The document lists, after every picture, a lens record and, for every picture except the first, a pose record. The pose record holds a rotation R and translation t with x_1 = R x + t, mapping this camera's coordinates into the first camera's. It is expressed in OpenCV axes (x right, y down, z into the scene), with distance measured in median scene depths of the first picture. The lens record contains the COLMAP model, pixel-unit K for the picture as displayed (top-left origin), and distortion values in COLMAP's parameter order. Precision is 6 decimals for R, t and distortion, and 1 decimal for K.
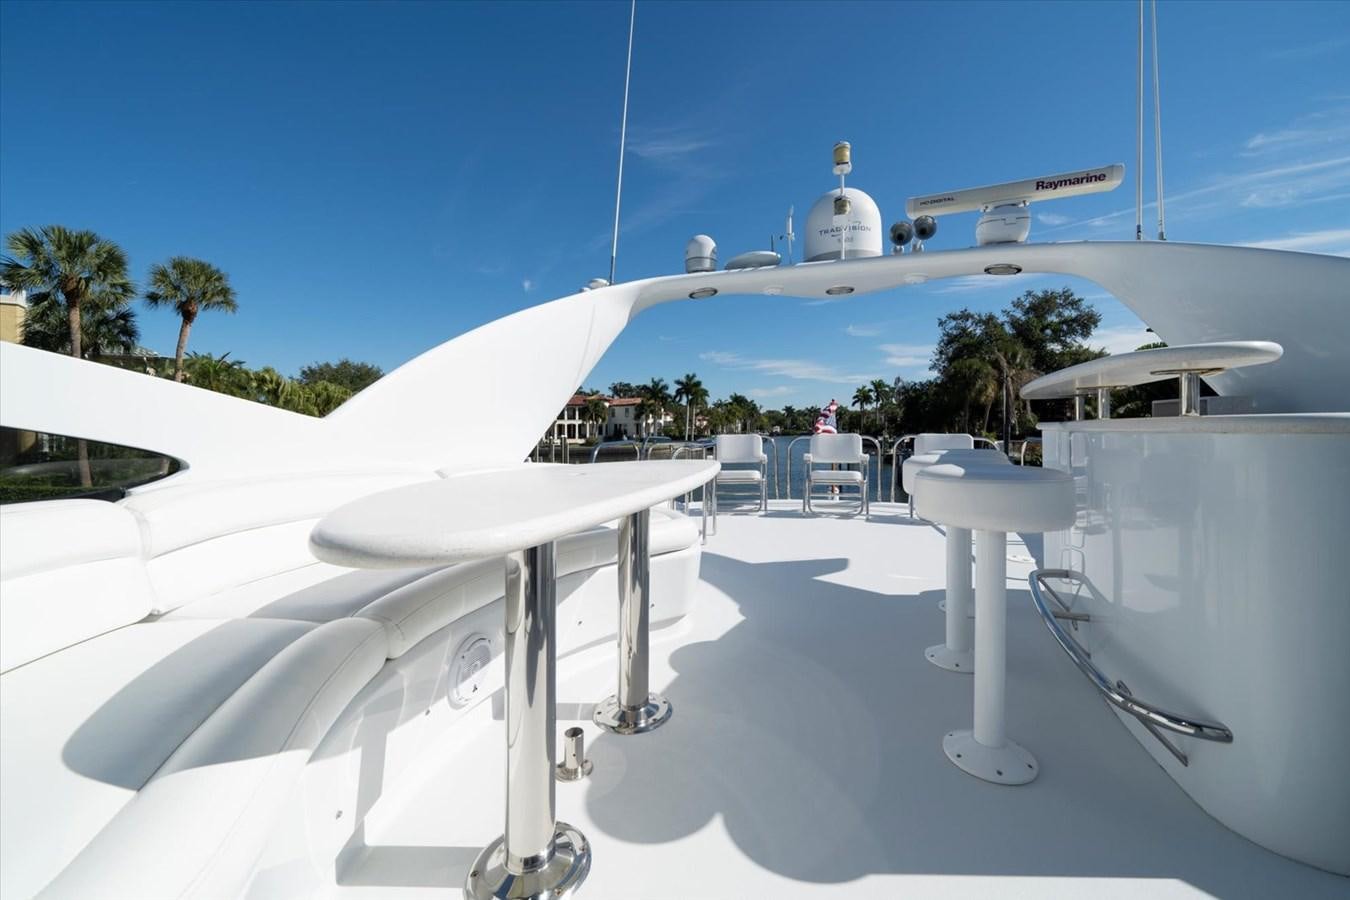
lens RADIAL K [[536.5, 0, 680.5], [0, 536.5, 415.2], [0, 0, 1]] dist [-0.001688, -0.000450]
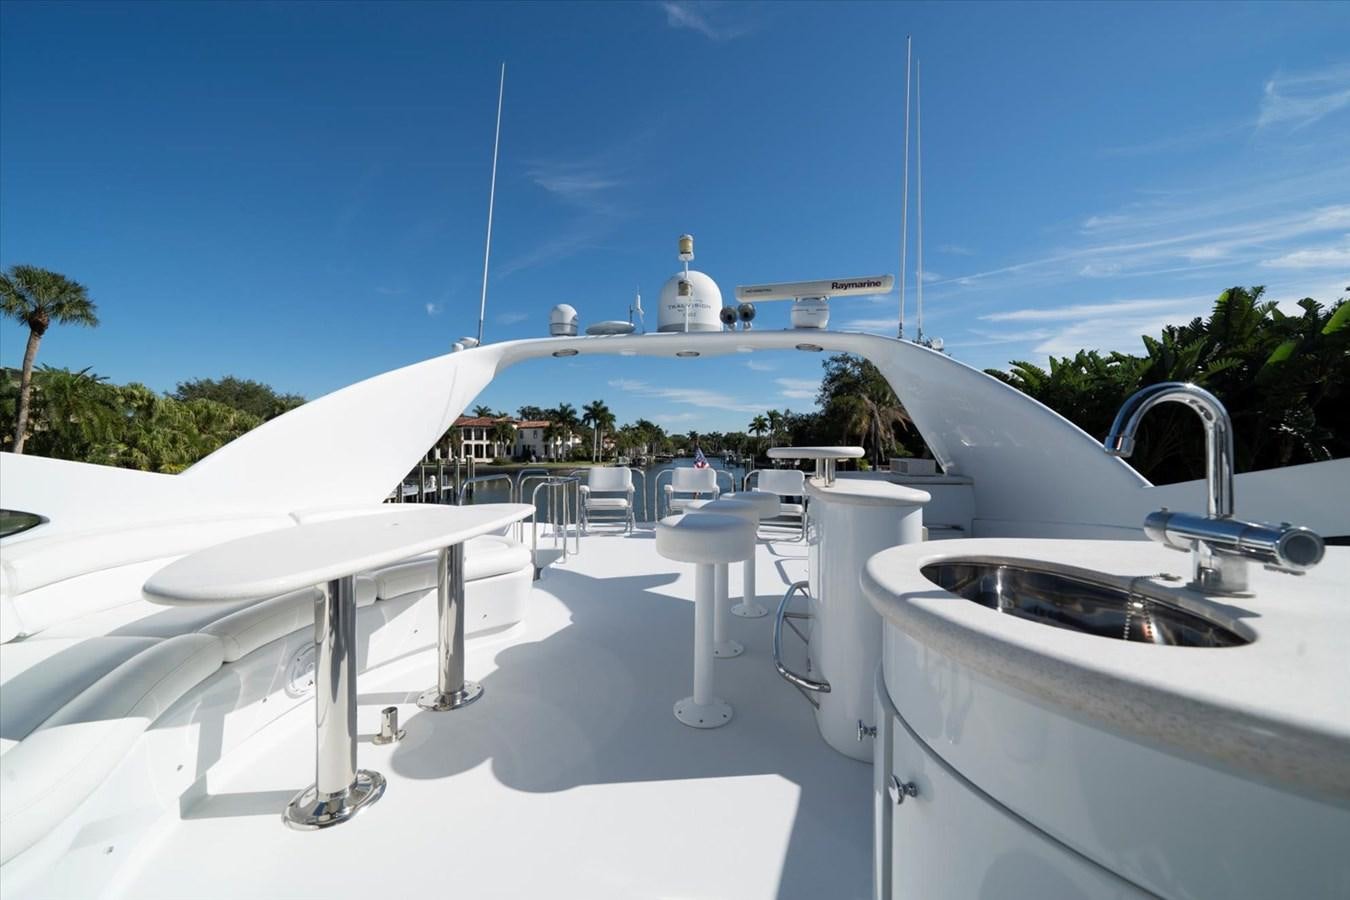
lens RADIAL K [[499.4, 0, 684.8], [0, 499.4, 456.2], [0, 0, 1]] dist [0.000336, 0.000326]
pose [[0.985001, 0.027938, 0.170270, 0.072880], [-0.035067, 0.998623, 0.039007, -0.031631], [-0.168946, -0.044393, 0.984625, -0.083944]]
